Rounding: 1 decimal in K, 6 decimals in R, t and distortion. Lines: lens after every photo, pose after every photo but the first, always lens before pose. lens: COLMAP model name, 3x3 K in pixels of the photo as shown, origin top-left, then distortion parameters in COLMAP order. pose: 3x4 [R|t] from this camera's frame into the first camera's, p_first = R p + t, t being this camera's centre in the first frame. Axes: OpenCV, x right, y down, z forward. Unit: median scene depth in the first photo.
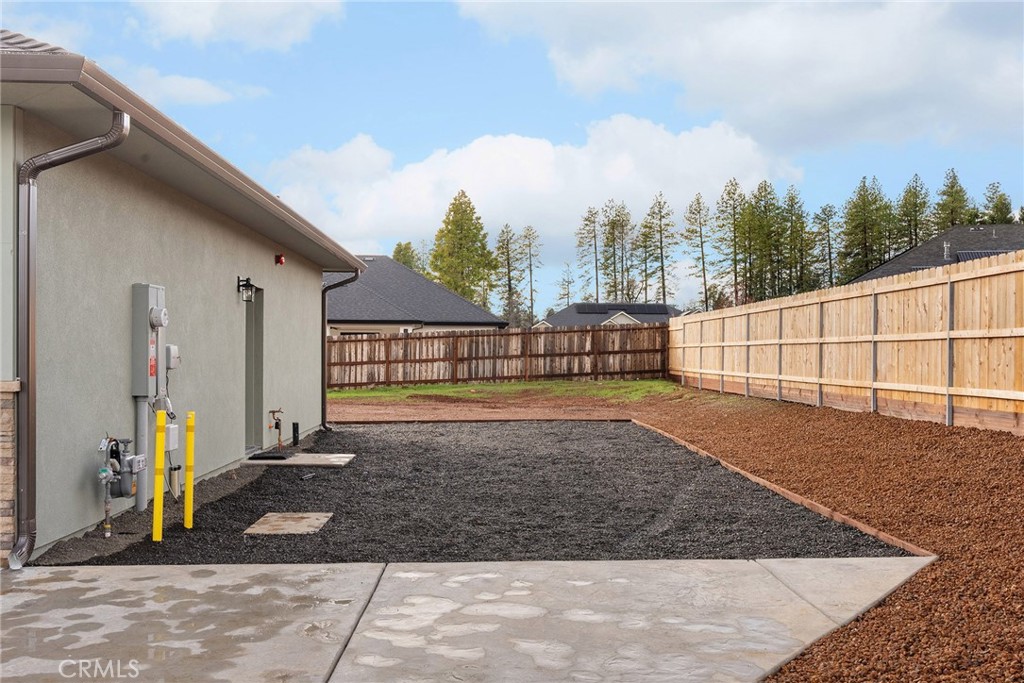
lens RADIAL K [[1004.1, 0, 512.0], [0, 1004.1, 341.5], [0, 0, 1]] dist [0.083147, 0.001697]
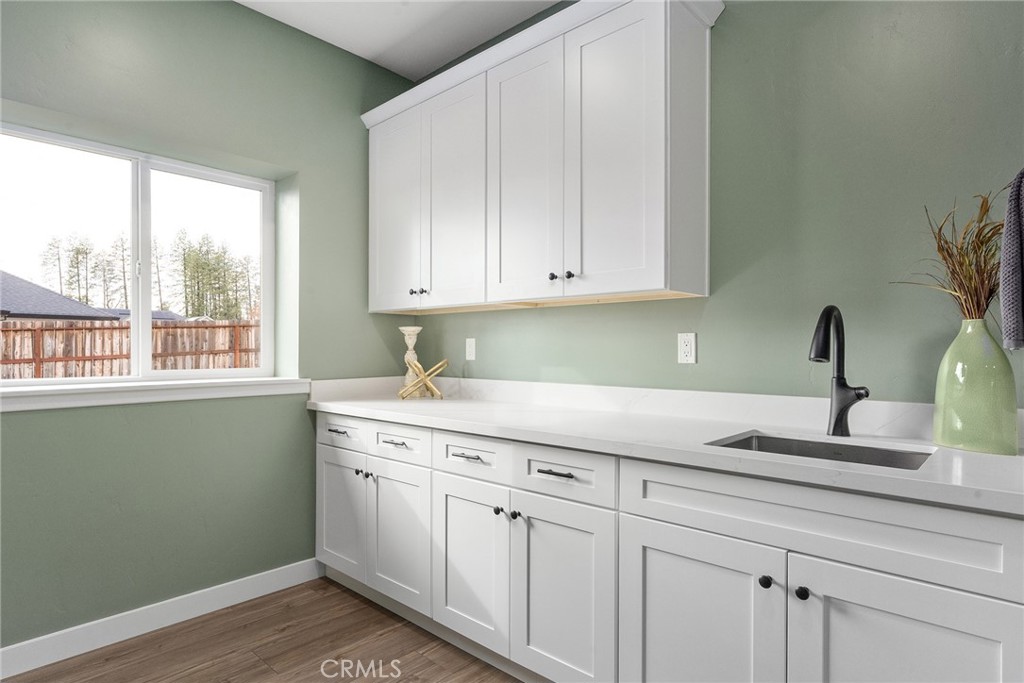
lens RADIAL K [[563.2, 0, 510.7], [0, 563.2, 347.3], [0, 0, 1]] dist [-0.001460, -0.001384]
pose [[0.696036, -0.002599, 0.718003, -0.177664], [-0.003834, 0.999966, 0.007337, 0.006402], [-0.717997, -0.007860, 0.696002, 0.465796]]
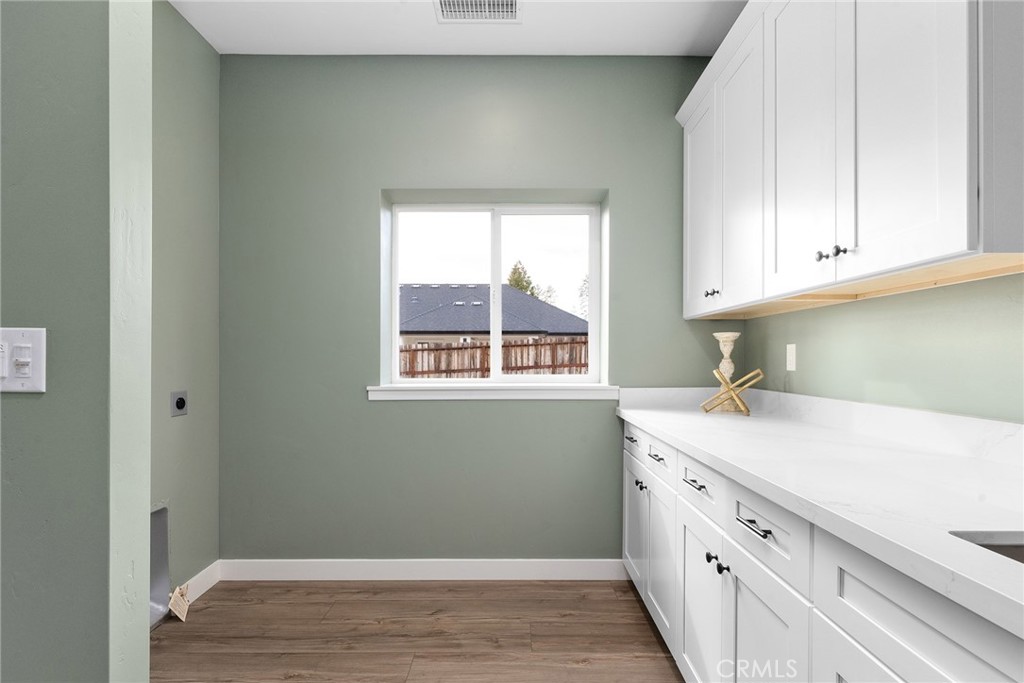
lens RADIAL K [[534.6, 0, 511.5], [0, 534.6, 356.4], [0, 0, 1]] dist [-0.002725, -0.000255]
pose [[0.999638, -0.004441, -0.026544, -0.151305], [0.004625, 0.999966, 0.006890, 0.006611], [0.026512, -0.007010, 0.999624, 0.462319]]
